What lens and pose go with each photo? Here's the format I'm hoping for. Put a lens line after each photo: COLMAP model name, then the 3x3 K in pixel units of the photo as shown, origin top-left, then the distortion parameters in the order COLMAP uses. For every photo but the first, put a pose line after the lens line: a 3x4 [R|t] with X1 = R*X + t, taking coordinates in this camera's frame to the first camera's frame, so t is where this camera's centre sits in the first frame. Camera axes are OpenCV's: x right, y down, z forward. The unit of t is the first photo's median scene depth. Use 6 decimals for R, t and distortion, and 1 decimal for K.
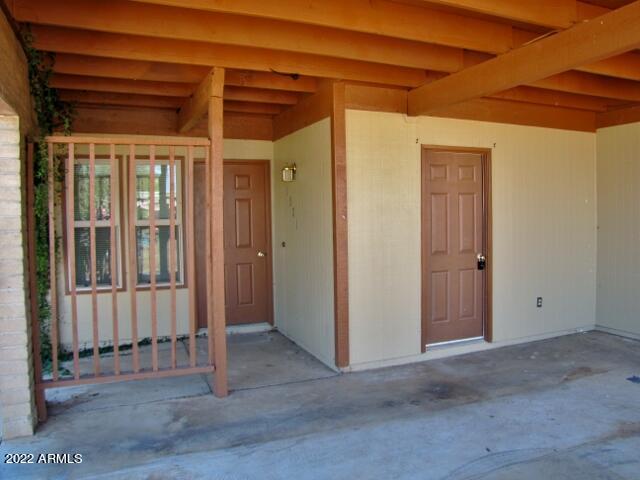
lens RADIAL K [[529.1, 0, 330.9], [0, 529.1, 238.2], [0, 0, 1]] dist [-0.152744, 0.123548]
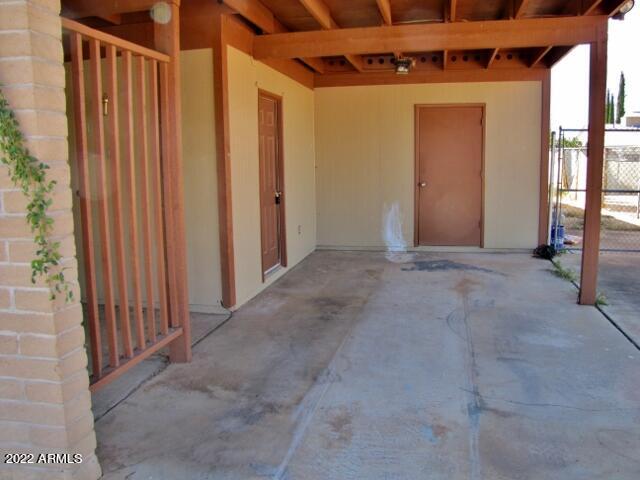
lens RADIAL K [[529.1, 0, 330.9], [0, 529.1, 238.2], [0, 0, 1]] dist [-0.152744, 0.123548]
pose [[0.571606, -0.111387, 0.812932, -0.849796], [0.039302, 0.993323, 0.108468, 0.020003], [-0.819586, -0.030051, 0.572167, 0.356269]]
